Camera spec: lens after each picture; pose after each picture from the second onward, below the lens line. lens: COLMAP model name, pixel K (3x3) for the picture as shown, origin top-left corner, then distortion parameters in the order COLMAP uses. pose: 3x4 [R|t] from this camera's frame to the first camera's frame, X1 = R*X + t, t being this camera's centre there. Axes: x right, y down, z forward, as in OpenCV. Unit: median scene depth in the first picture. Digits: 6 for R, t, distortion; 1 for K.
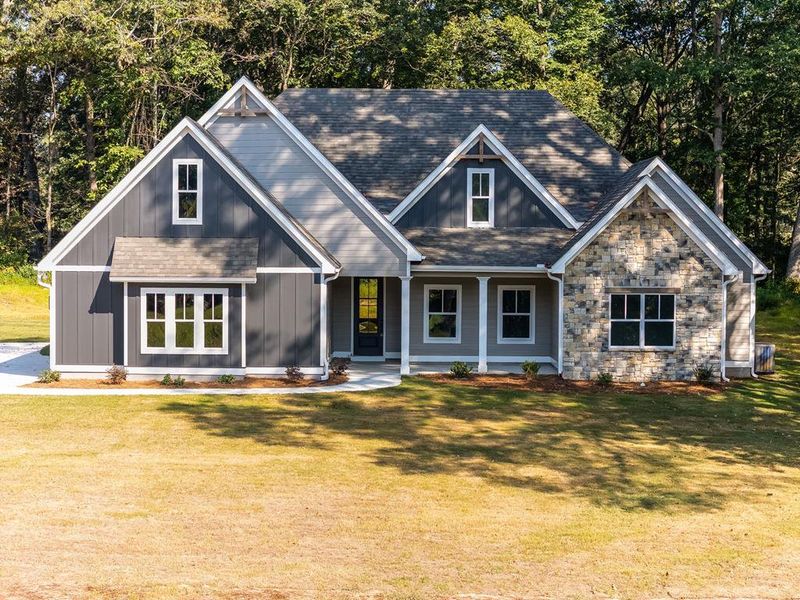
lens RADIAL K [[1834.4, 0, 400.0], [0, 1834.4, 300.0], [0, 0, 1]] dist [-0.378962, 0.044015]
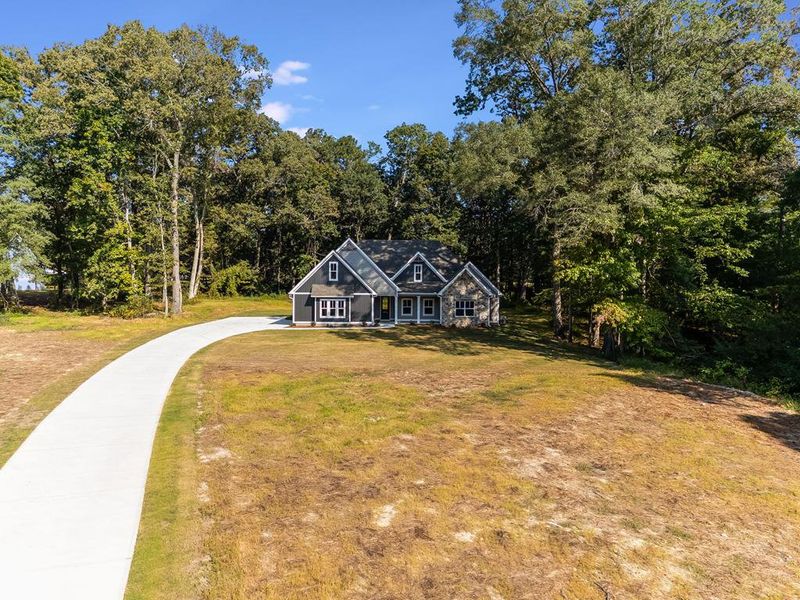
lens RADIAL K [[603.9, 0, 400.0], [0, 603.9, 300.0], [0, 0, 1]] dist [0.002219, 0.000279]
pose [[0.999954, 0.000588, 0.009568, -0.000941], [-0.000504, 0.999961, -0.008801, 0.005024], [-0.009573, 0.008796, 0.999915, -0.145258]]
